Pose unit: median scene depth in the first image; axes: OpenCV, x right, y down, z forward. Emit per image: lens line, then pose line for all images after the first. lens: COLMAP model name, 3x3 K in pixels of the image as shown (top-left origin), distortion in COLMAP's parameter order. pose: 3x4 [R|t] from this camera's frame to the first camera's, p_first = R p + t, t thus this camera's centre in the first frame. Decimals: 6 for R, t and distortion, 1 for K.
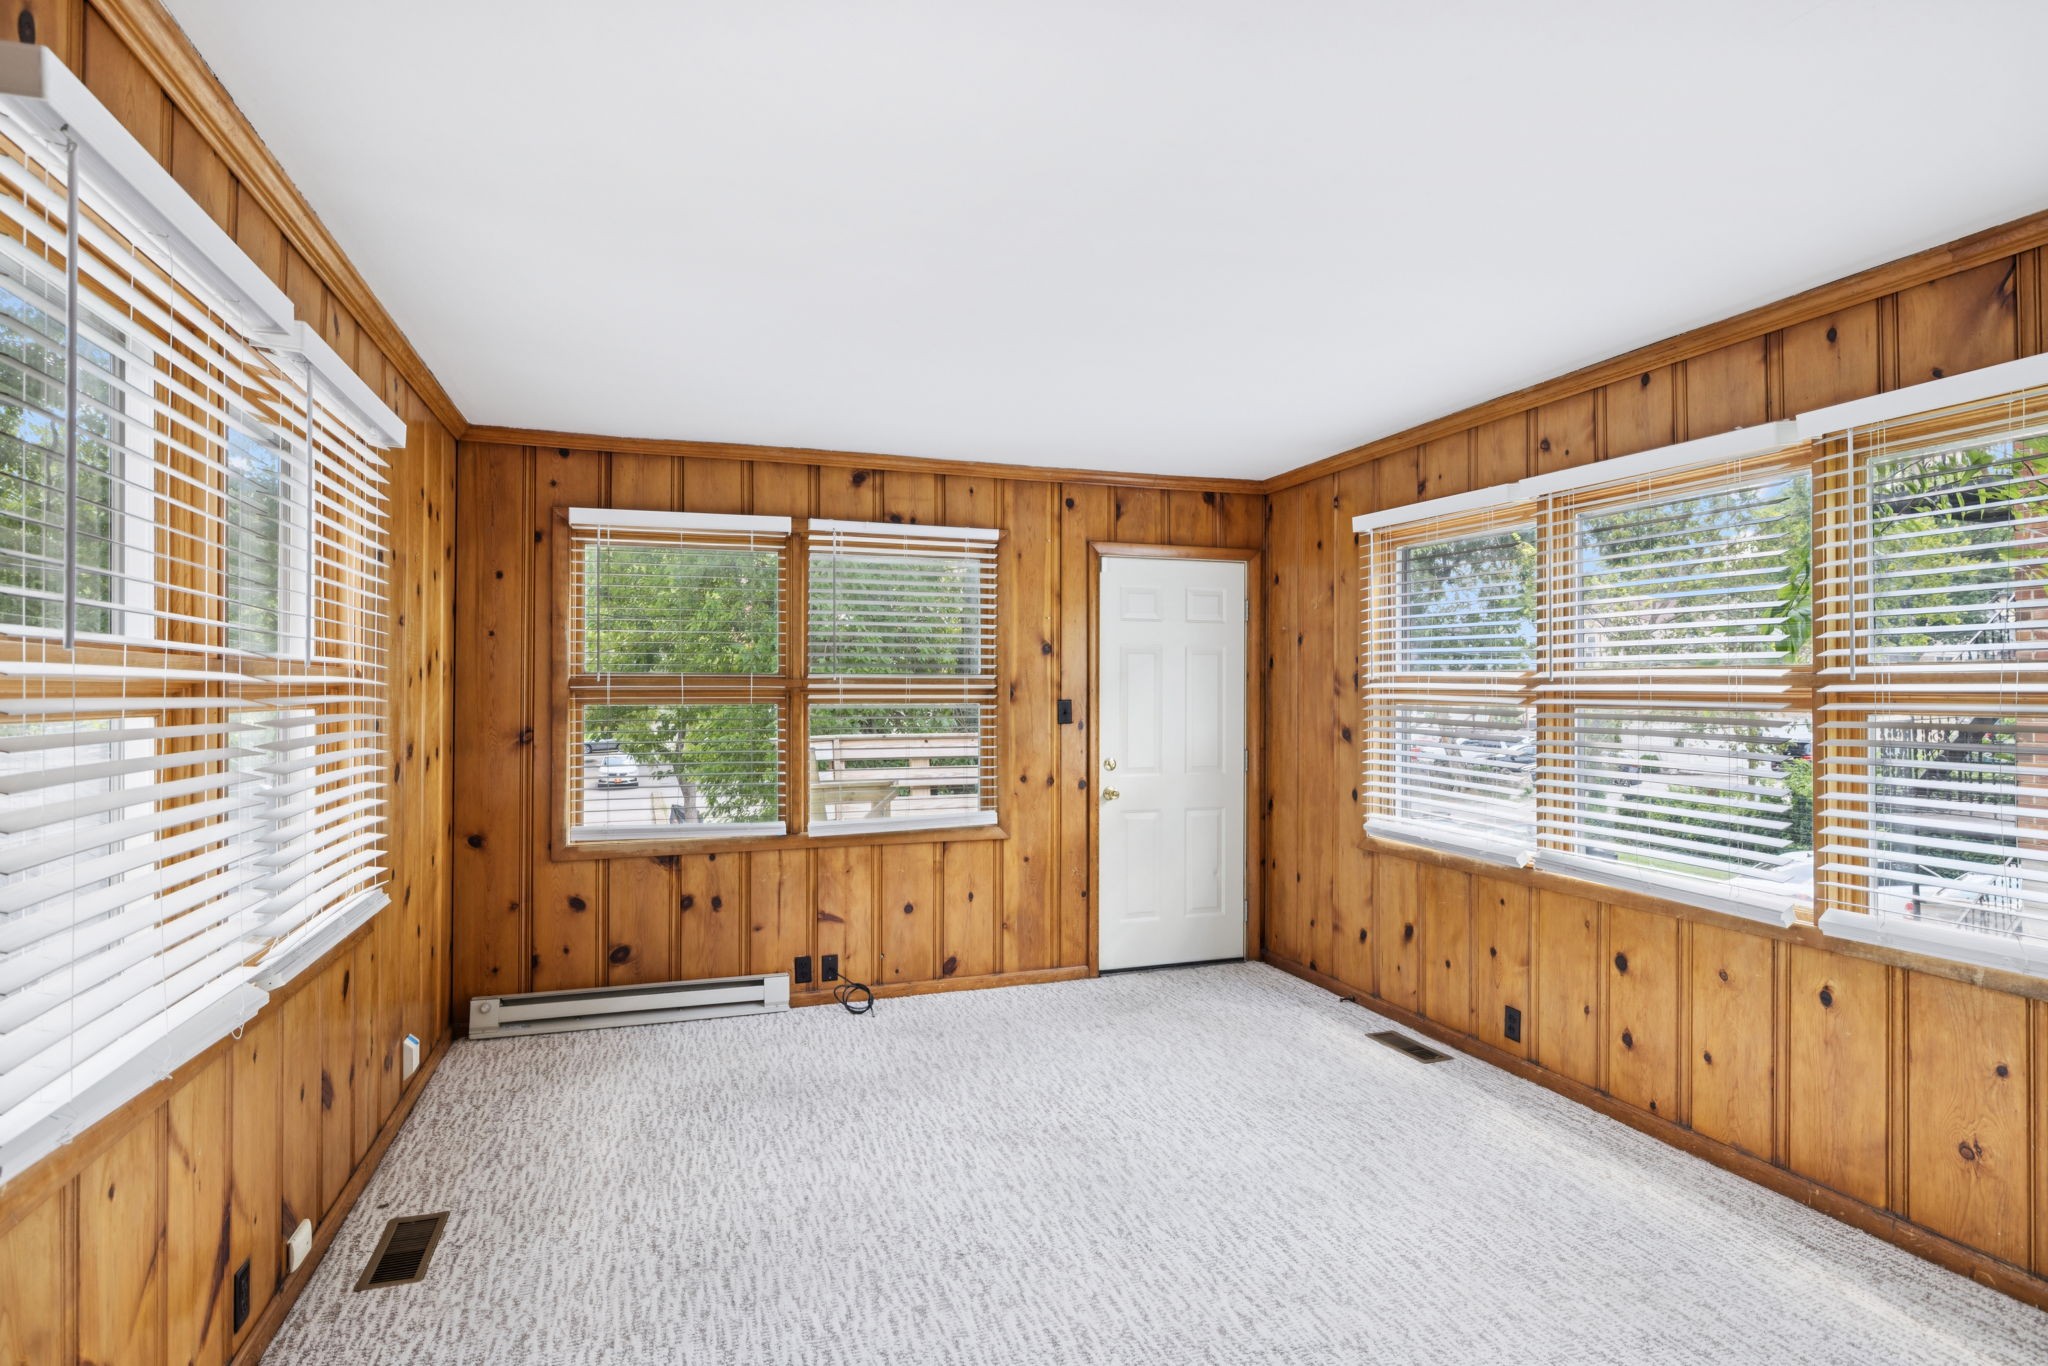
lens RADIAL K [[1019.1, 0, 1024.0], [0, 1019.1, 683.0], [0, 0, 1]] dist [-0.005263, -0.000473]
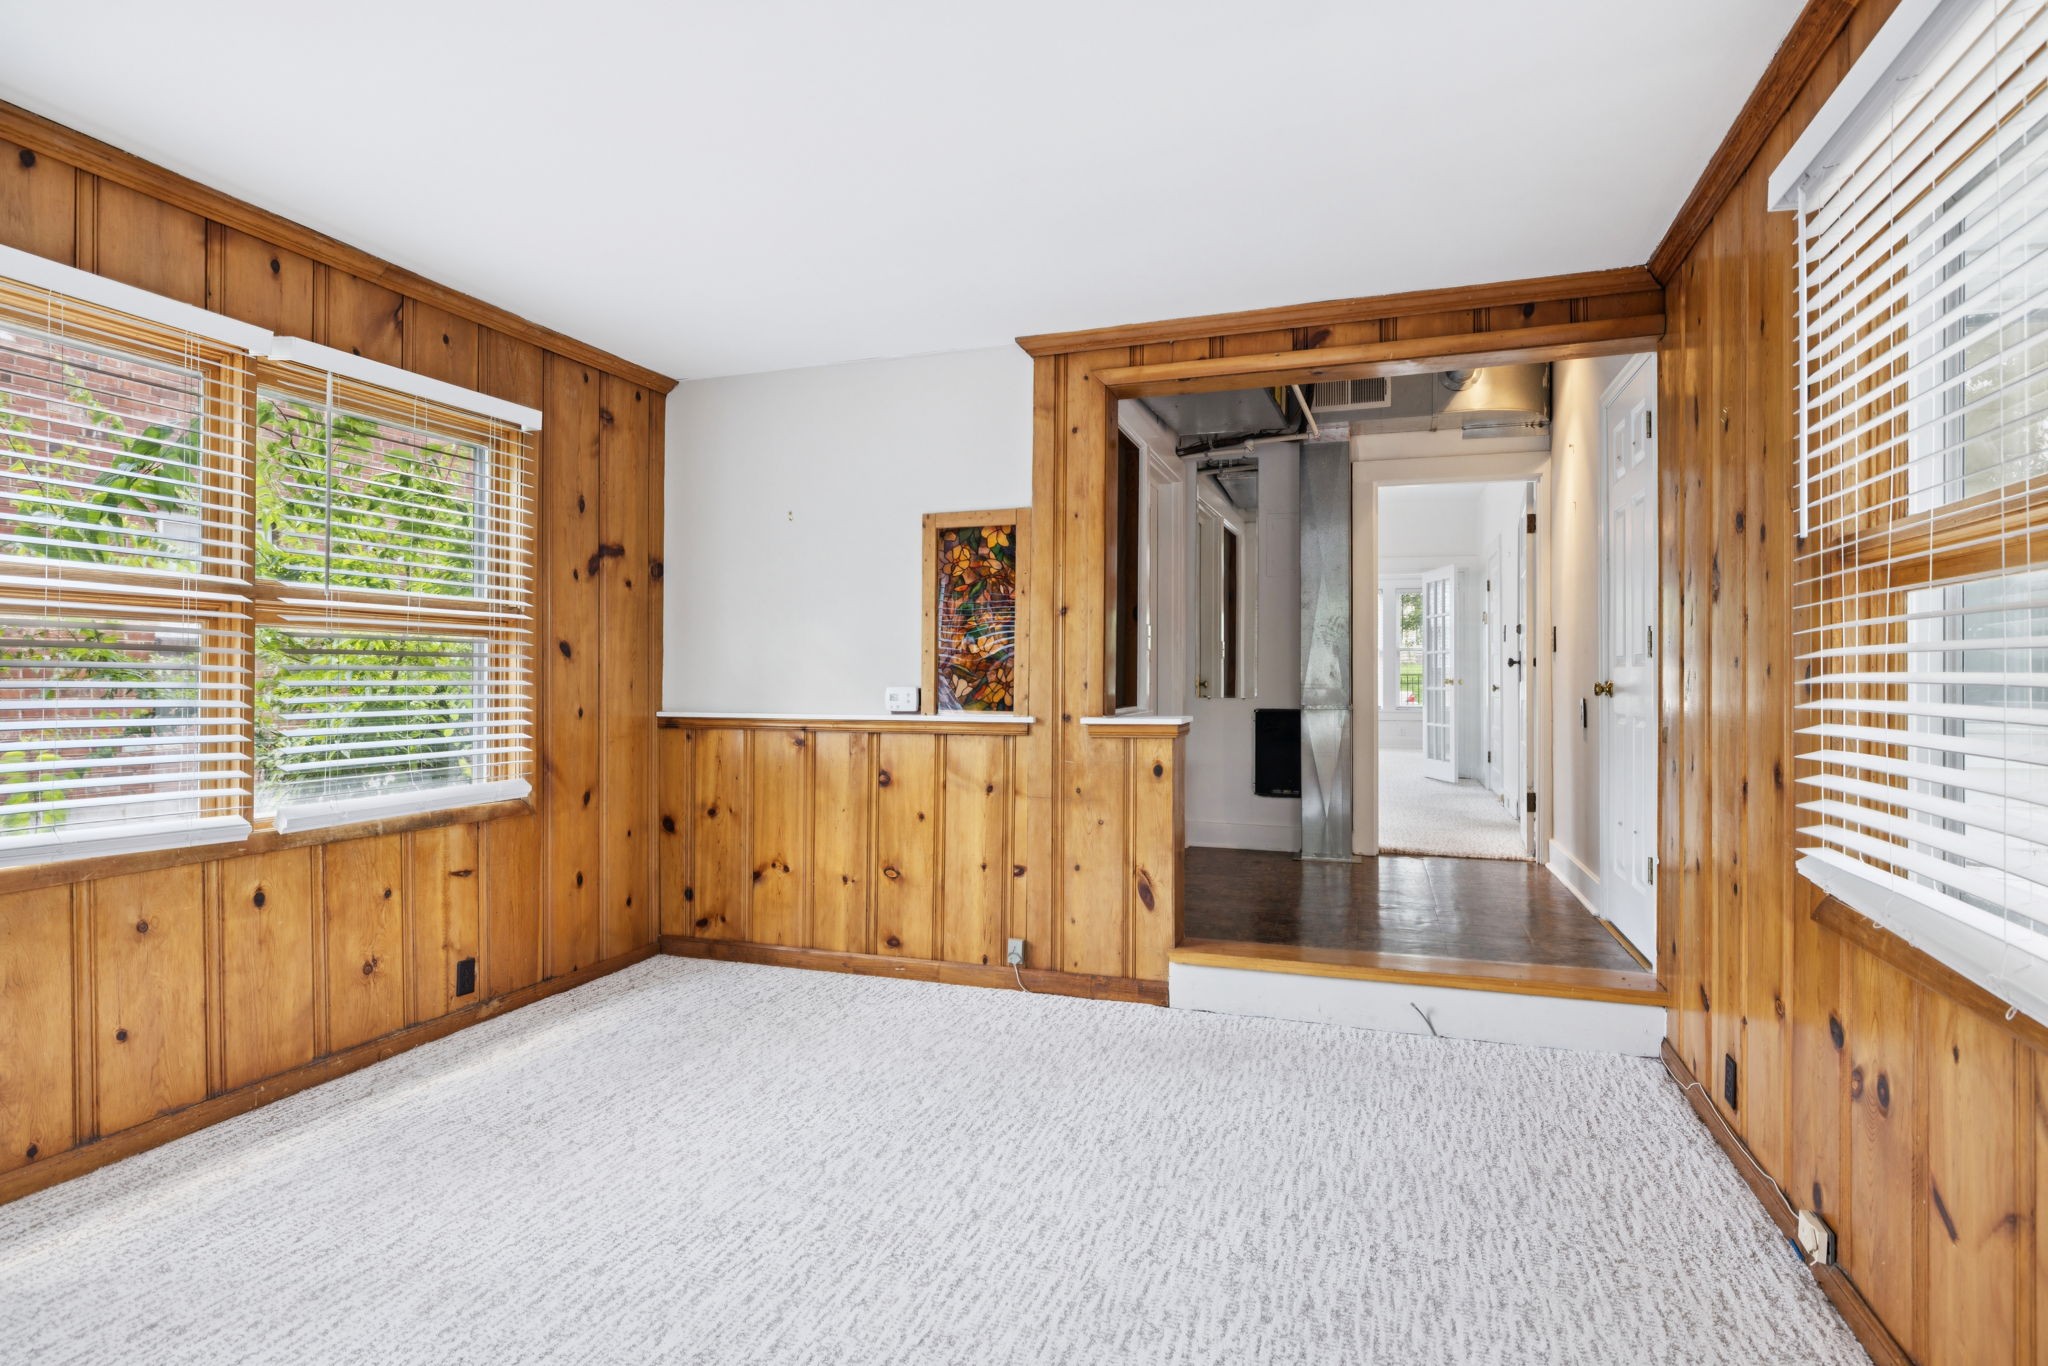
lens RADIAL K [[1019.1, 0, 1024.0], [0, 1019.1, 683.0], [0, 0, 1]] dist [-0.005263, -0.000473]
pose [[-0.775035, -0.010776, 0.631827, -0.462737], [-0.009603, 0.999940, 0.005275, 0.075231], [-0.631846, -0.001979, -0.775092, 1.295206]]
